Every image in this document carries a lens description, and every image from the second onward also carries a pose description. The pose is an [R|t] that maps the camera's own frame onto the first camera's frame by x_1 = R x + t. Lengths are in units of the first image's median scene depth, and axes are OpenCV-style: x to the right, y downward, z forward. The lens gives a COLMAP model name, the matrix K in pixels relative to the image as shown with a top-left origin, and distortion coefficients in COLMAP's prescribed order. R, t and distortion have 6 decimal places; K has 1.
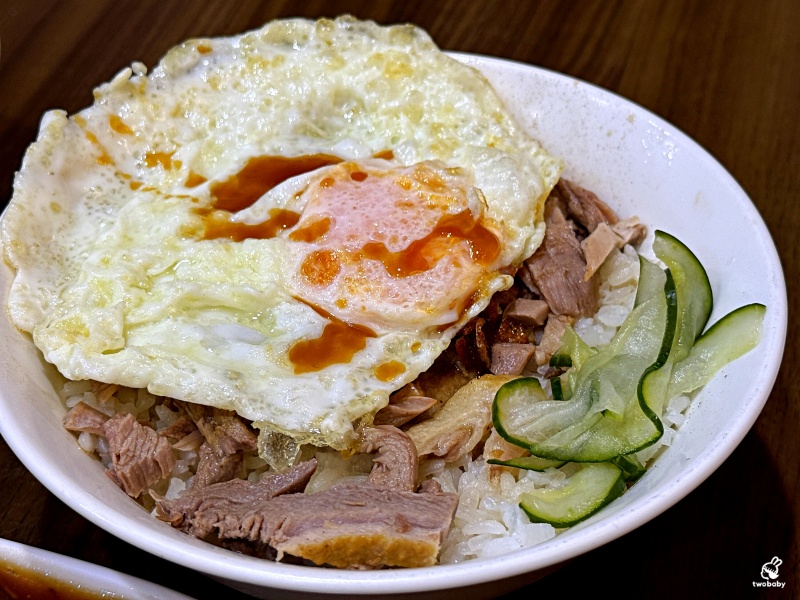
lens RADIAL K [[1416.4, 0, 400.0], [0, 1416.4, 300.0], [0, 0, 1]] dist [0.028256, 0.016029]
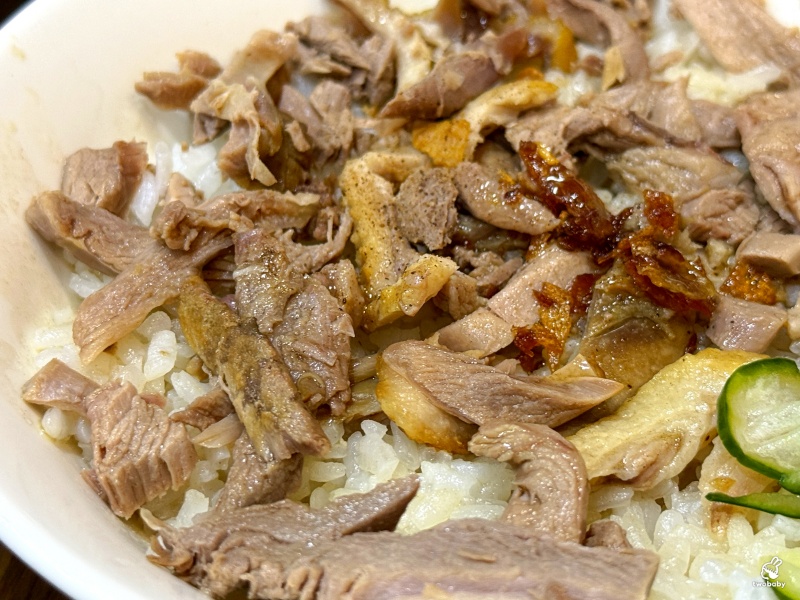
lens RADIAL K [[1664.5, 0, 400.0], [0, 1664.5, 300.0], [0, 0, 1]] dist [-0.000318, 2.229300]
pose [[0.994178, 0.049949, -0.095476, -0.003336], [-0.047386, 0.998458, 0.028921, 0.017117], [0.096773, -0.024228, 0.995012, 0.282068]]
